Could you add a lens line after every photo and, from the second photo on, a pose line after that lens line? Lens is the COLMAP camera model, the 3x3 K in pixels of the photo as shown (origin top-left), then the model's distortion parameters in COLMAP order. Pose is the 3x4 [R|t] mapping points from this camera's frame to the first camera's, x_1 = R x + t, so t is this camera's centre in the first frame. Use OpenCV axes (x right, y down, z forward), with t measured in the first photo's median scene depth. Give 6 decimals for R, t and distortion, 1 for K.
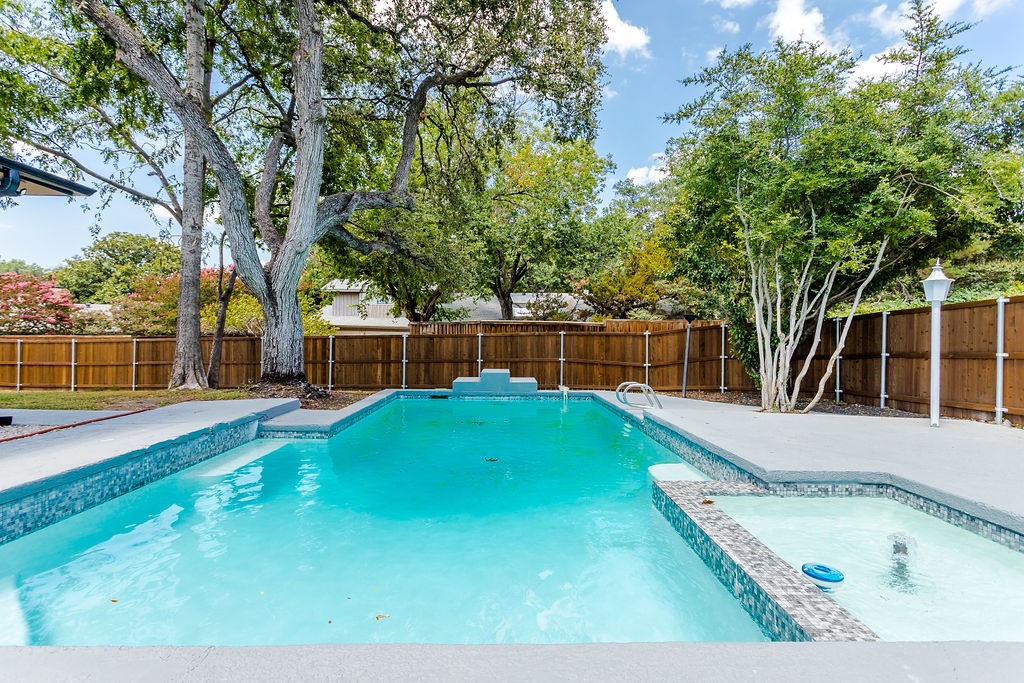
lens RADIAL K [[486.4, 0, 513.8], [0, 486.4, 341.1], [0, 0, 1]] dist [-0.002110, 0.003257]
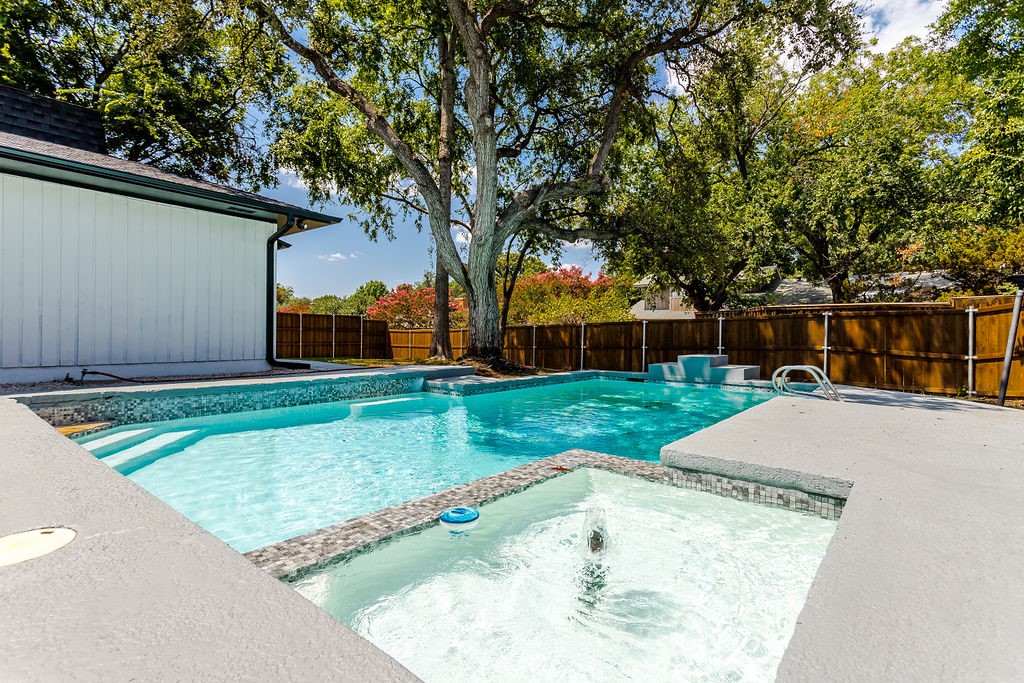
lens RADIAL K [[486.4, 0, 514.7], [0, 486.4, 336.9], [0, 0, 1]] dist [-0.002110, 0.003257]
pose [[0.762052, 0.000296, -0.647516, 0.244710], [-0.004291, 0.999980, -0.004593, 0.028597], [0.647502, 0.006279, 0.762038, 0.081534]]
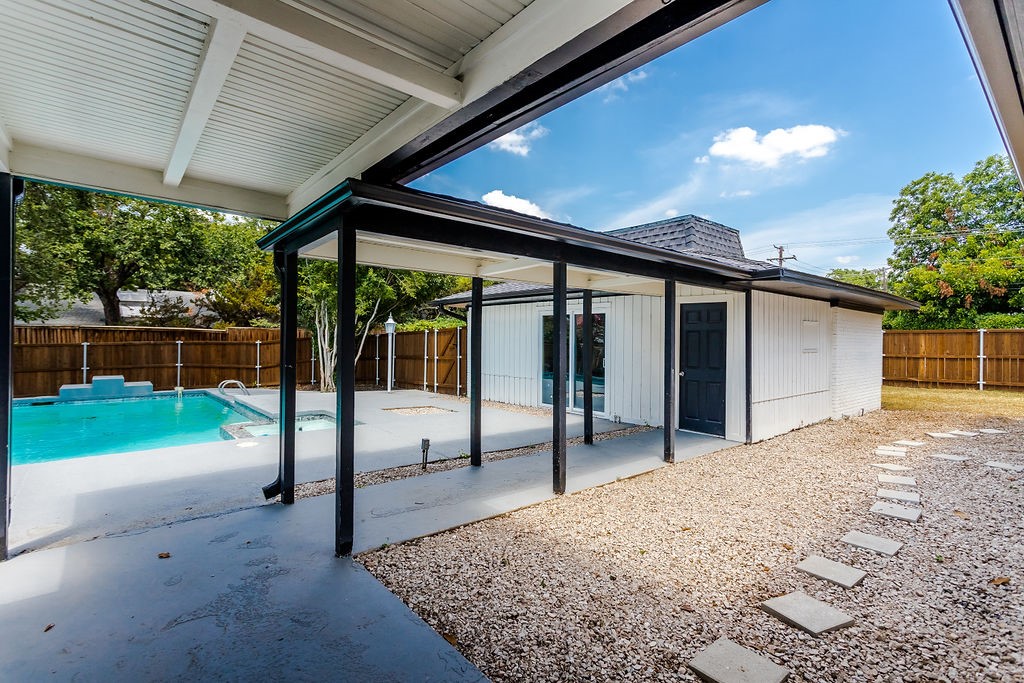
lens RADIAL K [[486.4, 0, 506.9], [0, 486.4, 340.2], [0, 0, 1]] dist [-0.002110, 0.003257]
pose [[0.780512, -0.002755, 0.625135, -0.017503], [0.000624, 0.999993, 0.003628, -0.026722], [-0.625141, -0.002442, 0.780508, -0.429400]]
